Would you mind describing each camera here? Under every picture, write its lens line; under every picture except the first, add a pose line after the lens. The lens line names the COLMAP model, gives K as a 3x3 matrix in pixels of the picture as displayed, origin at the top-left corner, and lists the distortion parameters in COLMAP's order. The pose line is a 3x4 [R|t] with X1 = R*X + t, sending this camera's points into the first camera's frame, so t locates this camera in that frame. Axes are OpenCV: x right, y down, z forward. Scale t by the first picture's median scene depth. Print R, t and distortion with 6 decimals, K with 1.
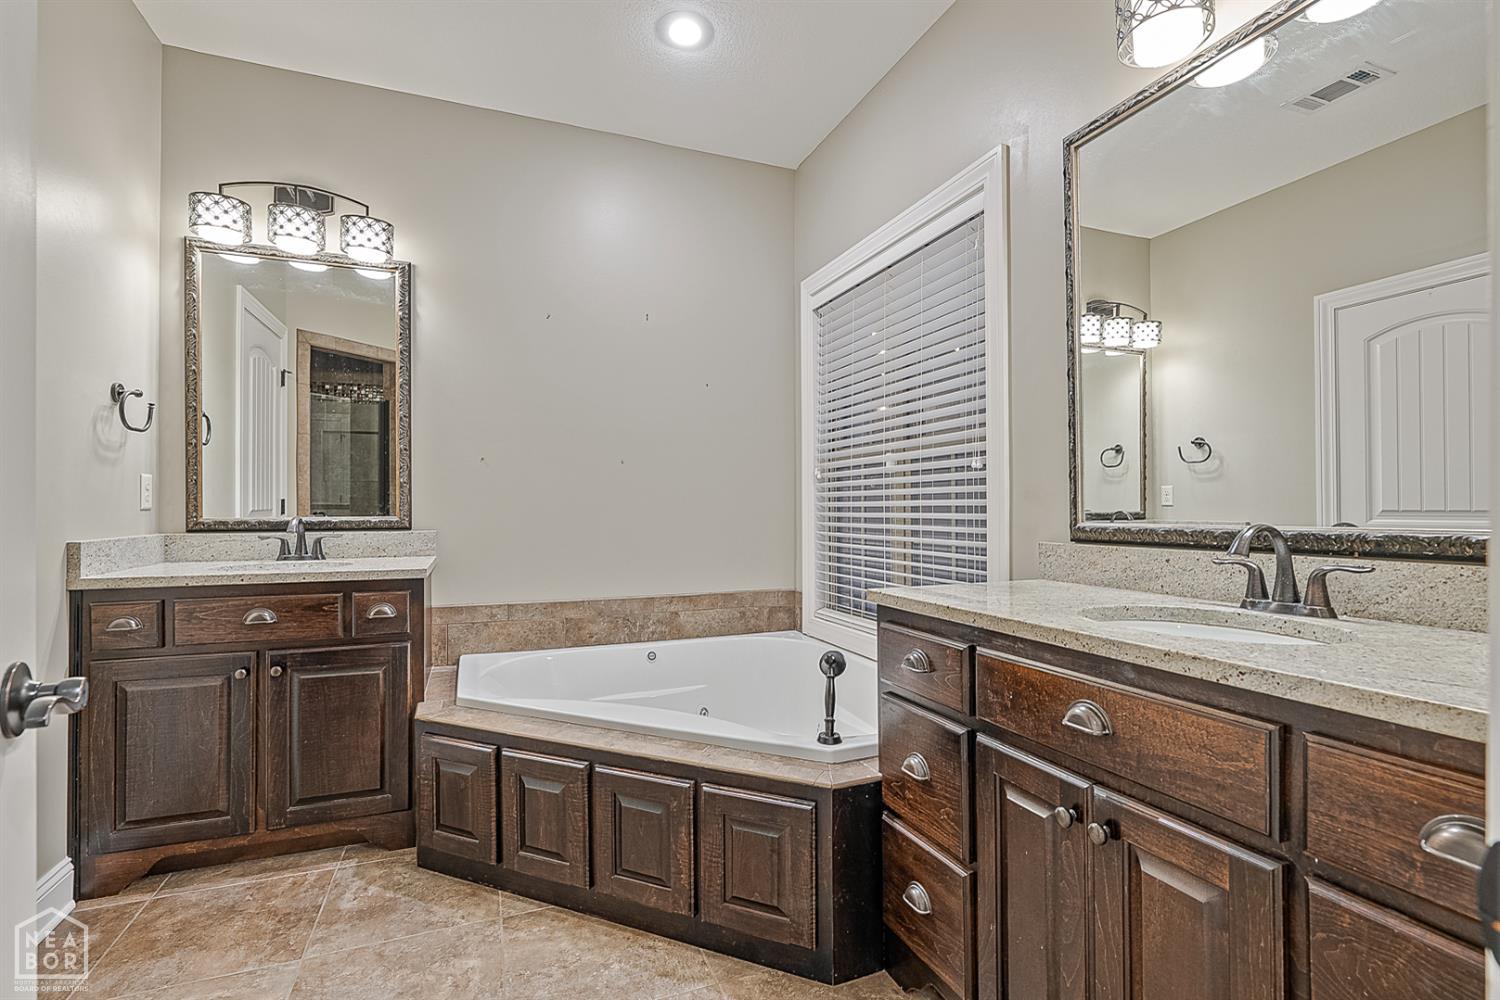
lens RADIAL K [[699.5, 0, 760.0], [0, 699.5, 505.6], [0, 0, 1]] dist [-0.008039, 0.003985]
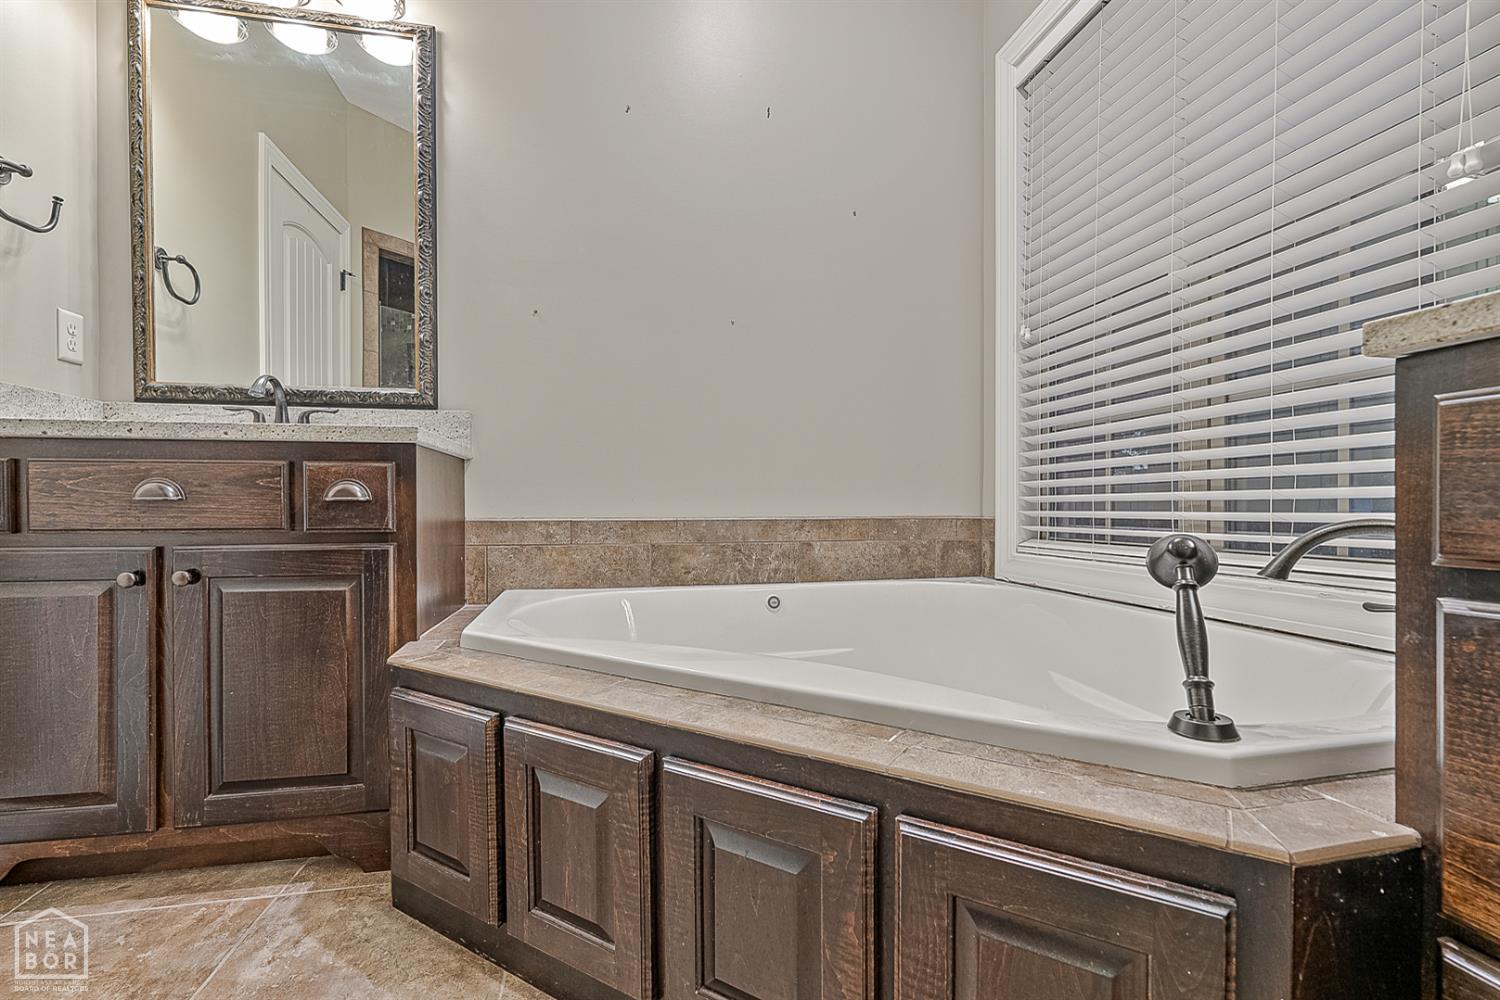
lens RADIAL K [[699.5, 0, 769.3], [0, 699.5, 516.9], [0, 0, 1]] dist [-0.008039, 0.003985]
pose [[0.987936, 0.005839, -0.154753, -0.075413], [-0.002978, 0.999820, 0.018717, 0.166299], [0.154834, -0.018031, 0.987776, 0.456240]]
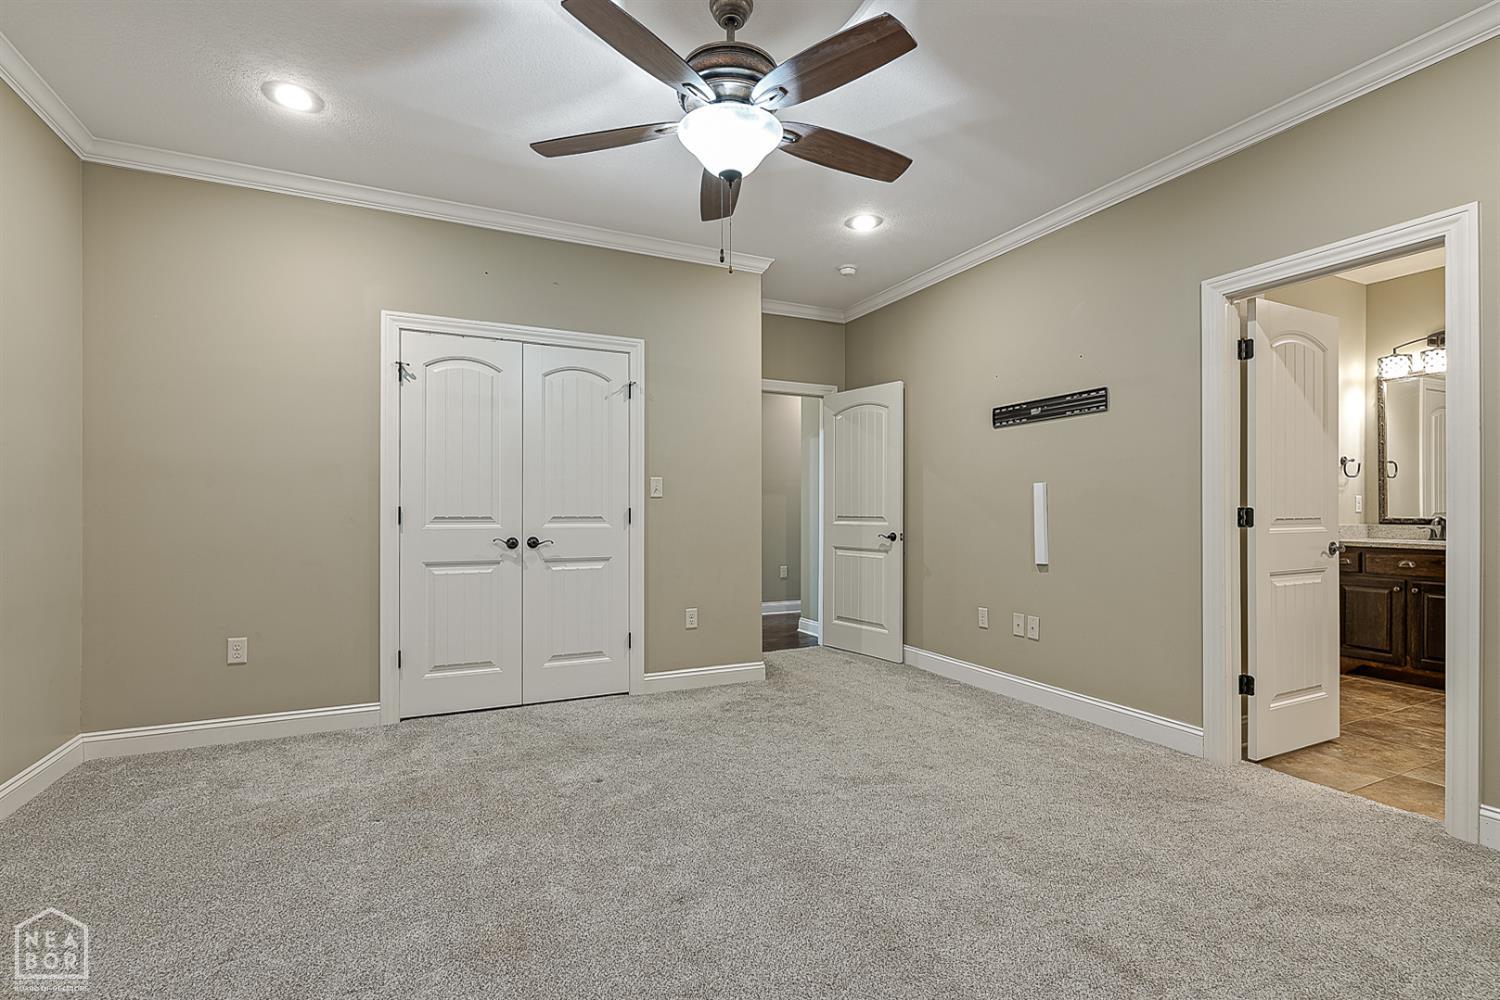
lens RADIAL K [[699.5, 0, 735.9], [0, 699.5, 504.3], [0, 0, 1]] dist [-0.008039, 0.003985]
pose [[0.068788, -0.006808, -0.997608, 1.221418], [0.001327, 0.999976, -0.006732, -0.008758], [0.997630, -0.000861, 0.068796, -1.145017]]
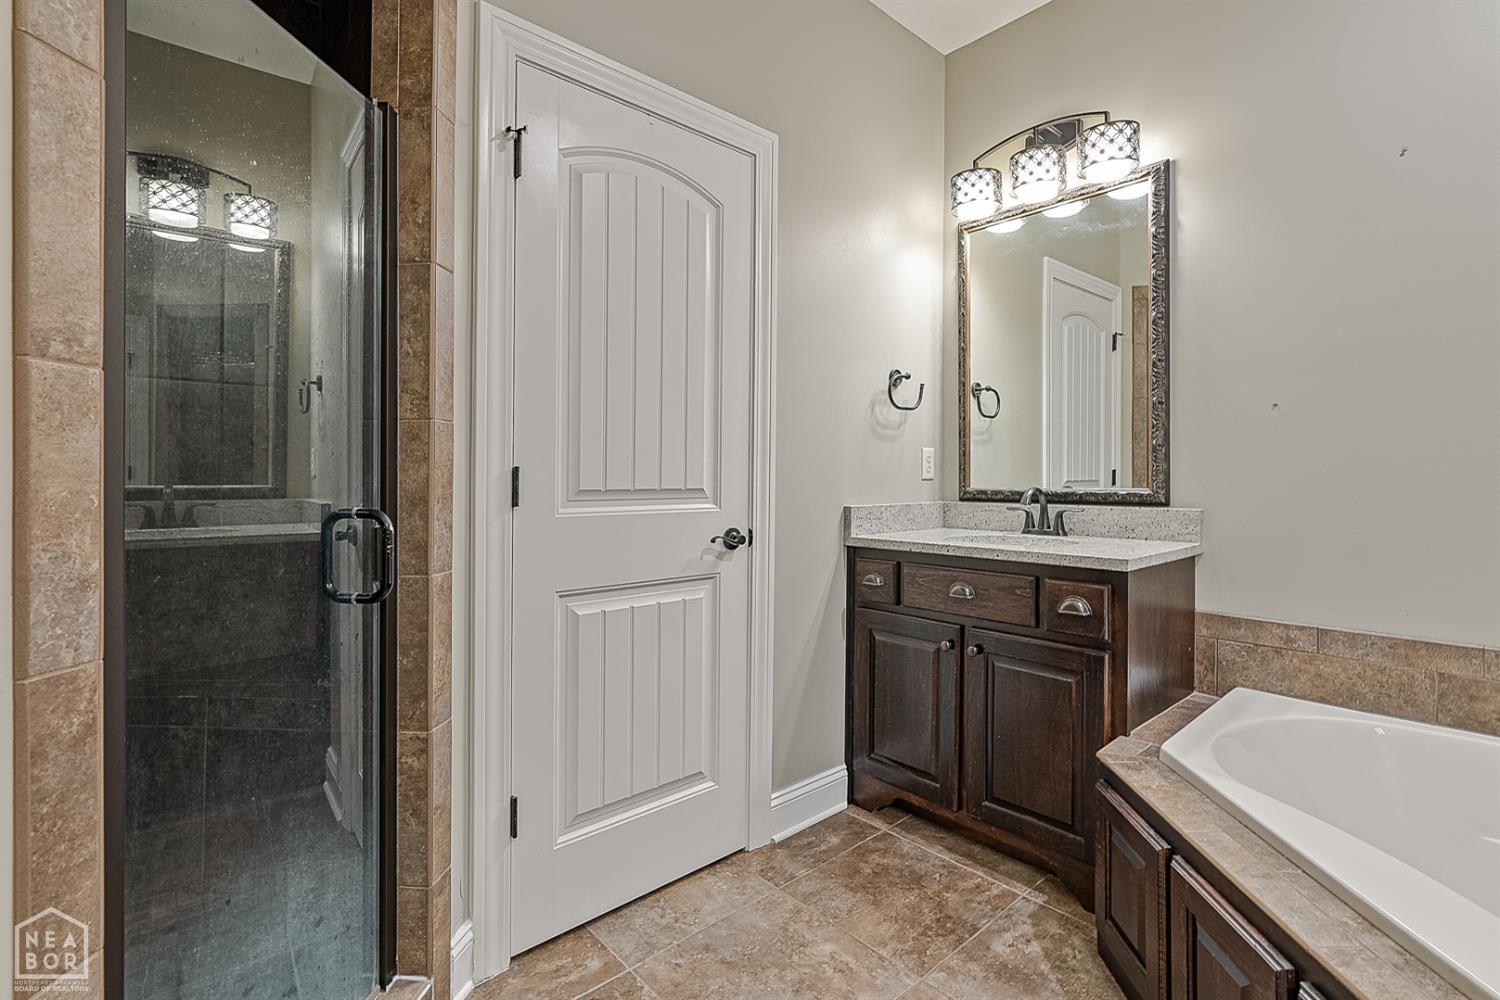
lens RADIAL K [[699.5, 0, 745.3], [0, 699.5, 483.4], [0, 0, 1]] dist [-0.008039, 0.003985]
pose [[0.337474, 0.005054, -0.941321, 0.086522], [0.002125, 0.999979, 0.006131, 0.004935], [0.941333, -0.004069, 0.337456, 0.387366]]
